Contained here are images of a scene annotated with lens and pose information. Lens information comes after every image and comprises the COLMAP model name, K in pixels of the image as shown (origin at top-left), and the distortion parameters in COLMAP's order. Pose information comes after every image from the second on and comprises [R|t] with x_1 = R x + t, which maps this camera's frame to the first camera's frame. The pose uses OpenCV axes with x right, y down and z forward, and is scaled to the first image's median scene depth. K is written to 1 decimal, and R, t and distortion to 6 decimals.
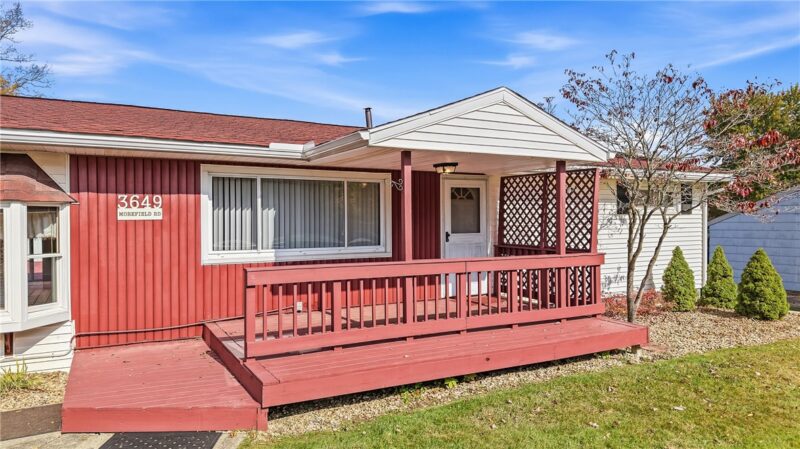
lens RADIAL K [[535.9, 0, 400.0], [0, 535.9, 224.5], [0, 0, 1]] dist [0.069793, -0.088351]
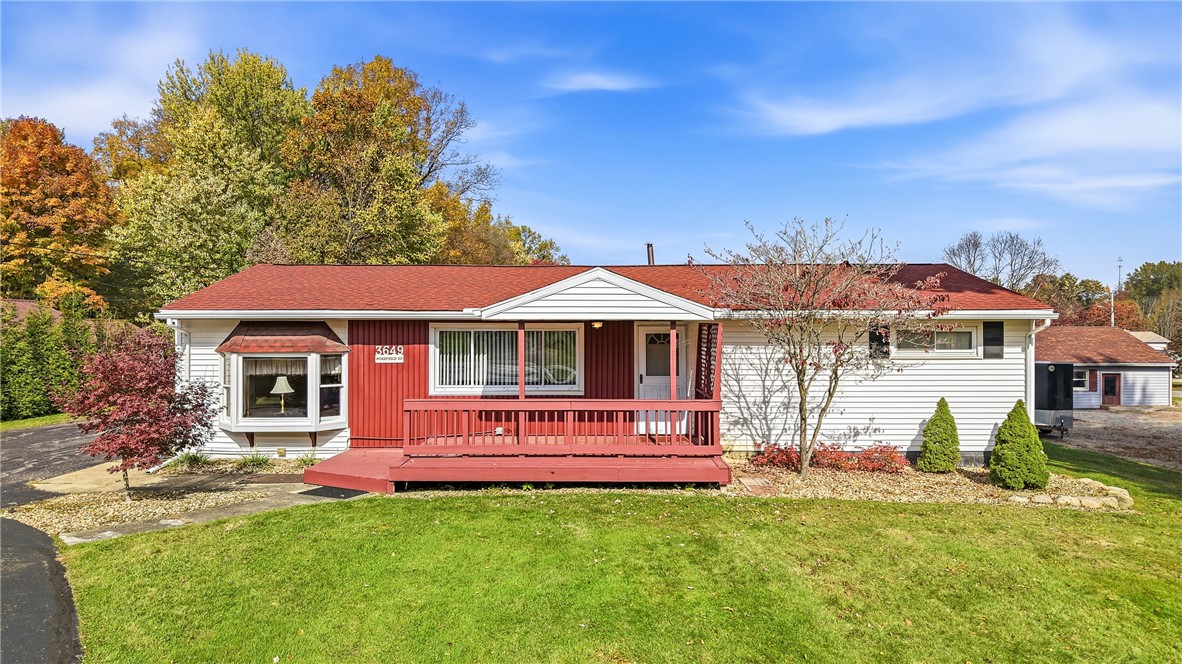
lens RADIAL K [[791.7, 0, 591.0], [0, 791.7, 332.0], [0, 0, 1]] dist [0.069793, -0.088351]
pose [[0.877214, 0.005821, -0.480065, 0.924204], [-0.008413, 0.999959, -0.003249, -0.080101], [0.480026, 0.006888, 0.877227, -0.558023]]
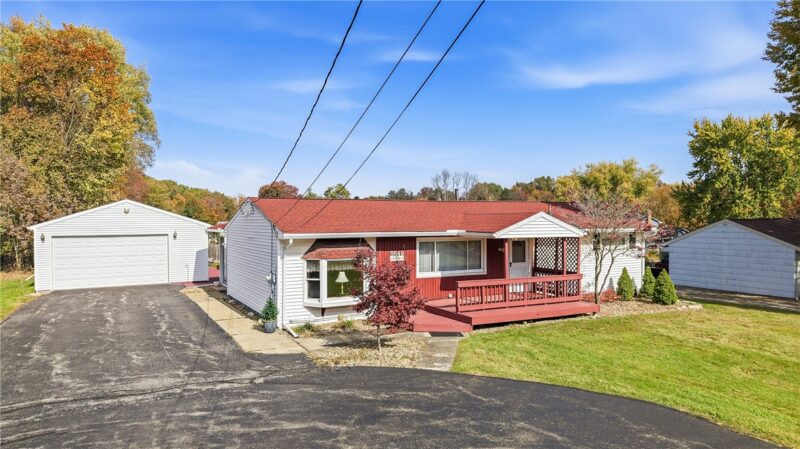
lens RADIAL K [[535.9, 0, 400.0], [0, 535.9, 224.5], [0, 0, 1]] dist [0.069793, -0.088351]
pose [[0.999973, 0.004305, -0.006014, -0.406959], [-0.004262, 0.999966, 0.007097, -0.178103], [0.006044, -0.007072, 0.999957, -1.364273]]
